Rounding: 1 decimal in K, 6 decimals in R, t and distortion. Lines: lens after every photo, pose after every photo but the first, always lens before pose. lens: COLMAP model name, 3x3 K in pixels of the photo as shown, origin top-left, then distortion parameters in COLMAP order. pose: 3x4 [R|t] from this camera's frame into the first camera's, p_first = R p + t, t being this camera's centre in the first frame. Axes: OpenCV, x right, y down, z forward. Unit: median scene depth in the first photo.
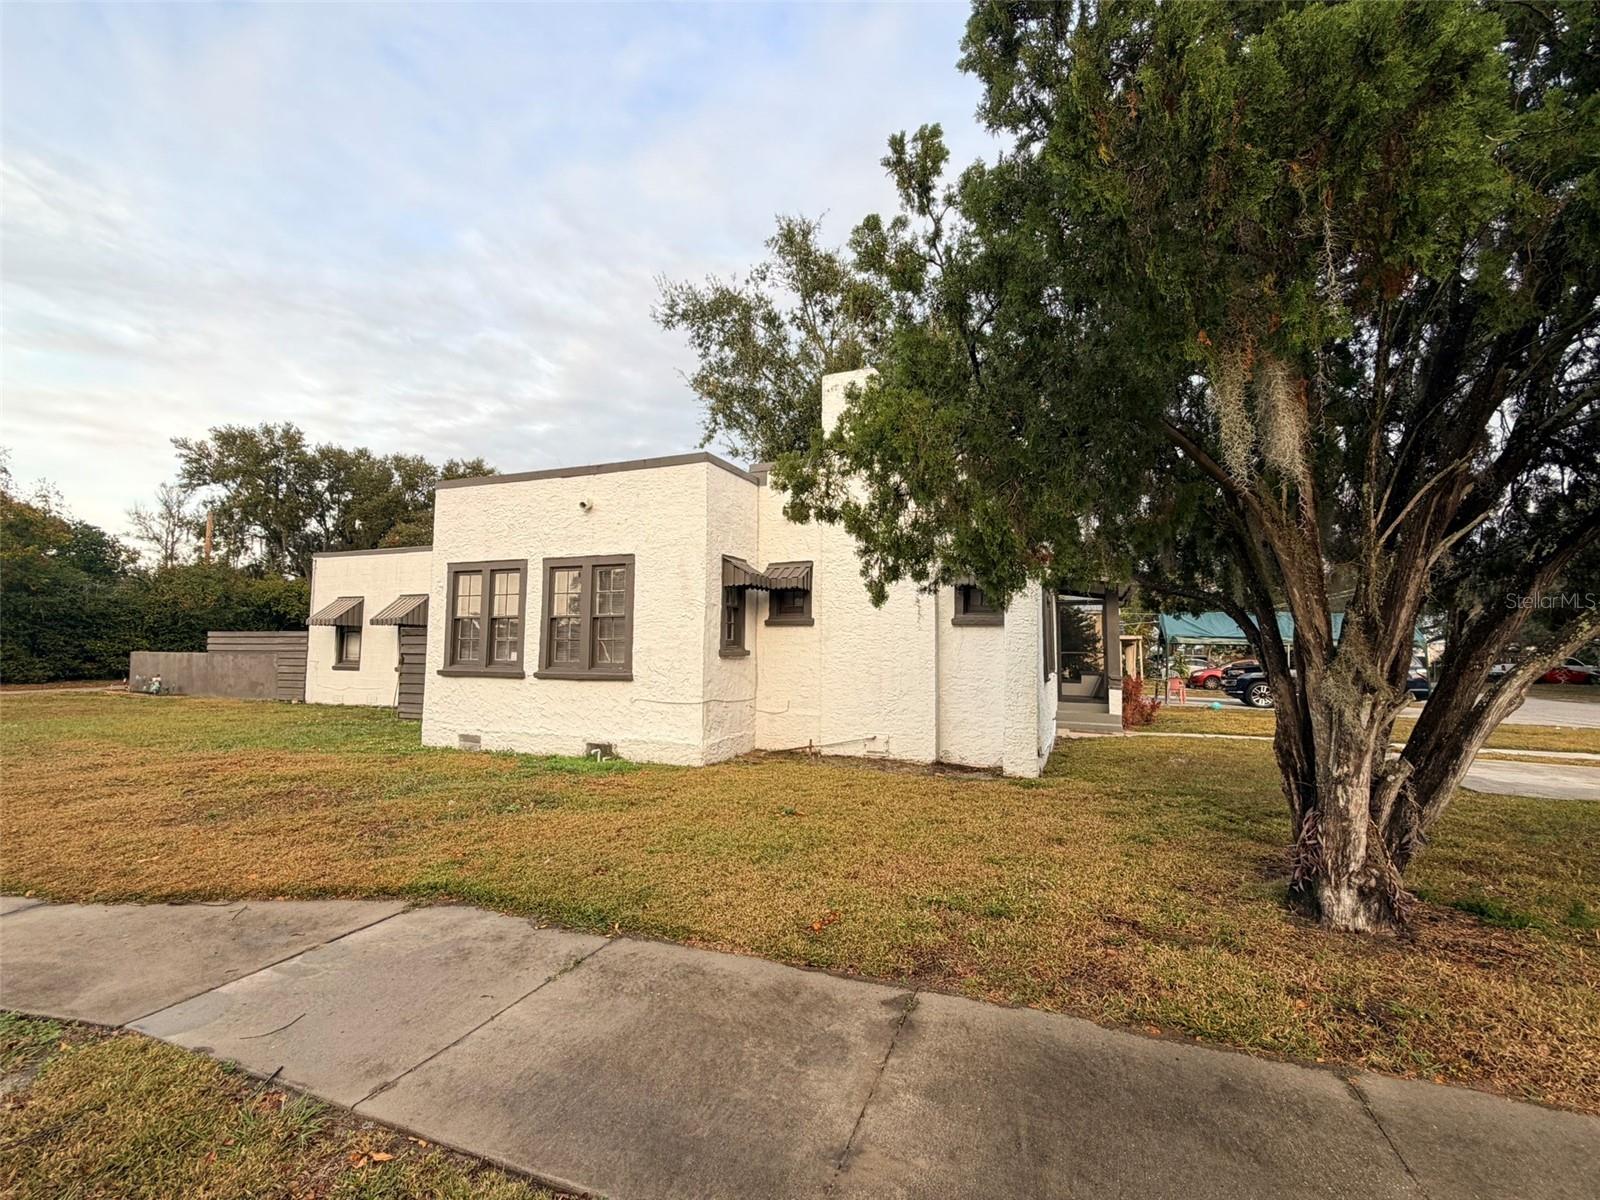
lens RADIAL K [[711.1, 0, 797.5], [0, 711.1, 602.9], [0, 0, 1]] dist [0.000781, -0.000075]
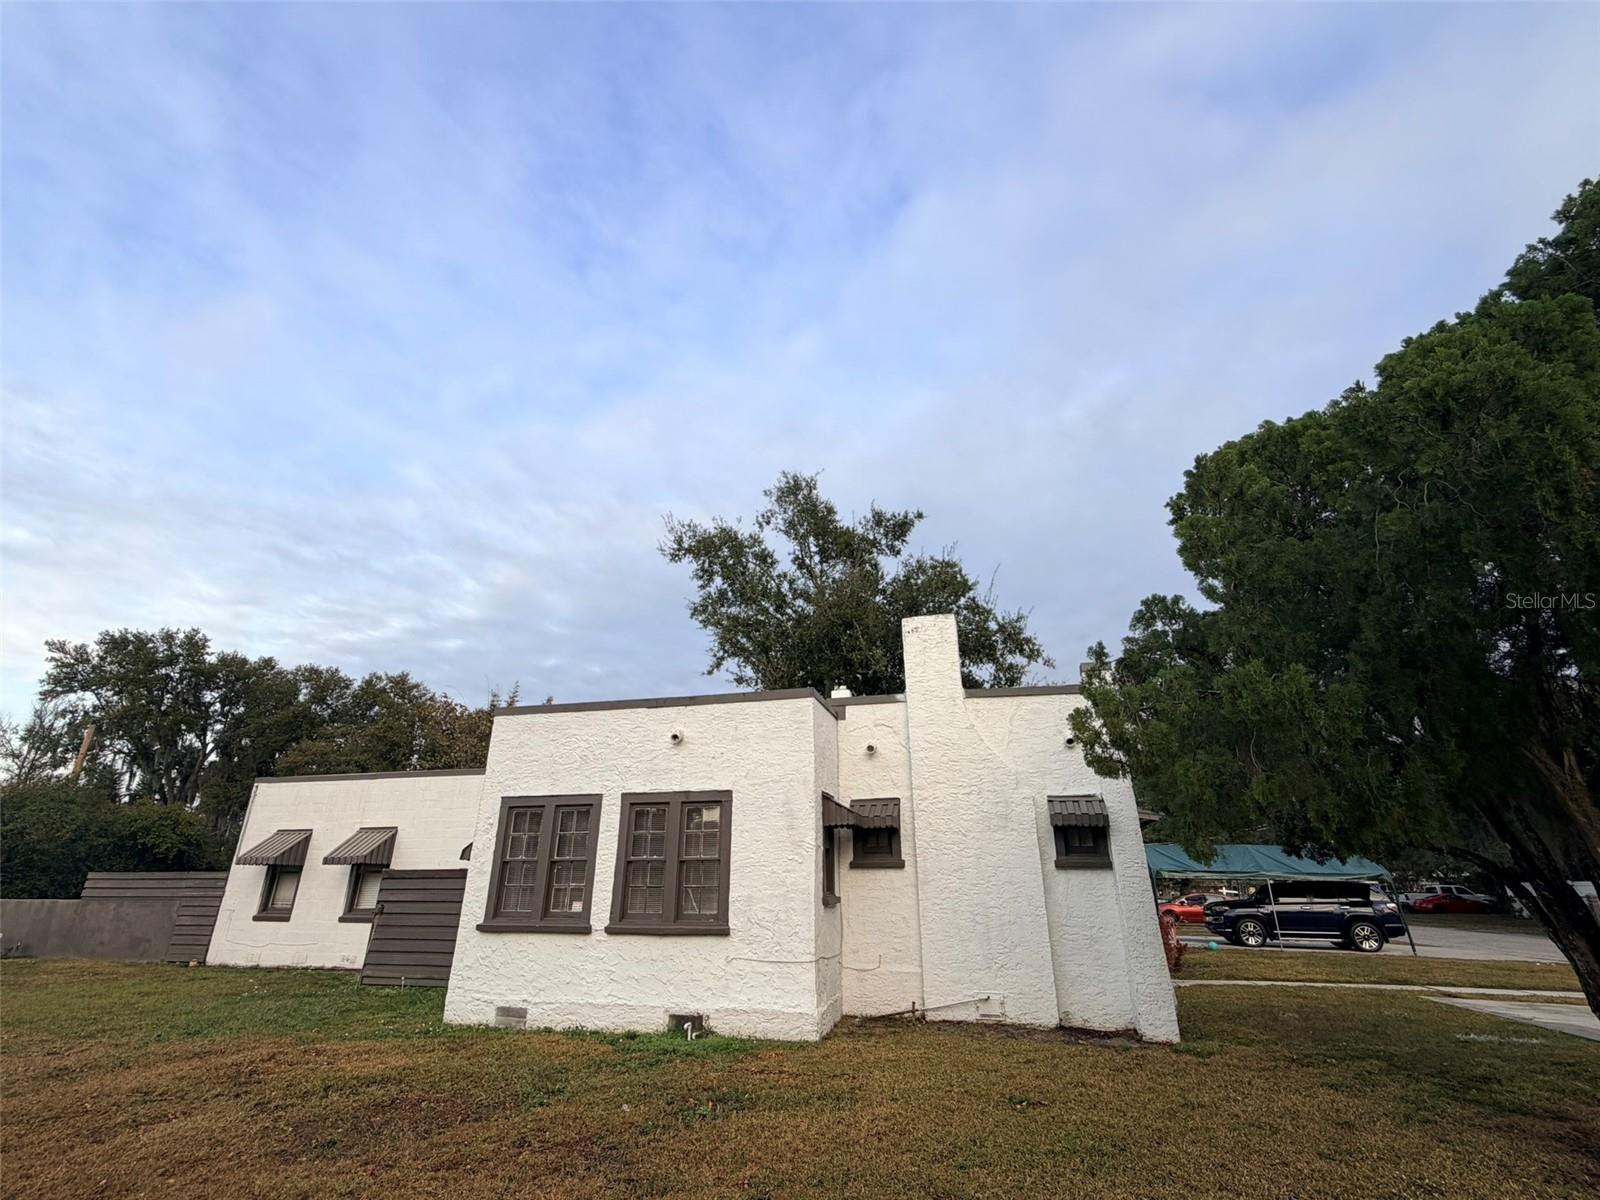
lens RADIAL K [[711.1, 0, 797.5], [0, 711.1, 602.9], [0, 0, 1]] dist [0.000781, -0.000075]
pose [[0.990541, 0.042638, 0.130426, -0.138721], [-0.001092, 0.952918, -0.303227, -0.009497], [-0.137214, 0.300217, 0.943950, 0.003463]]
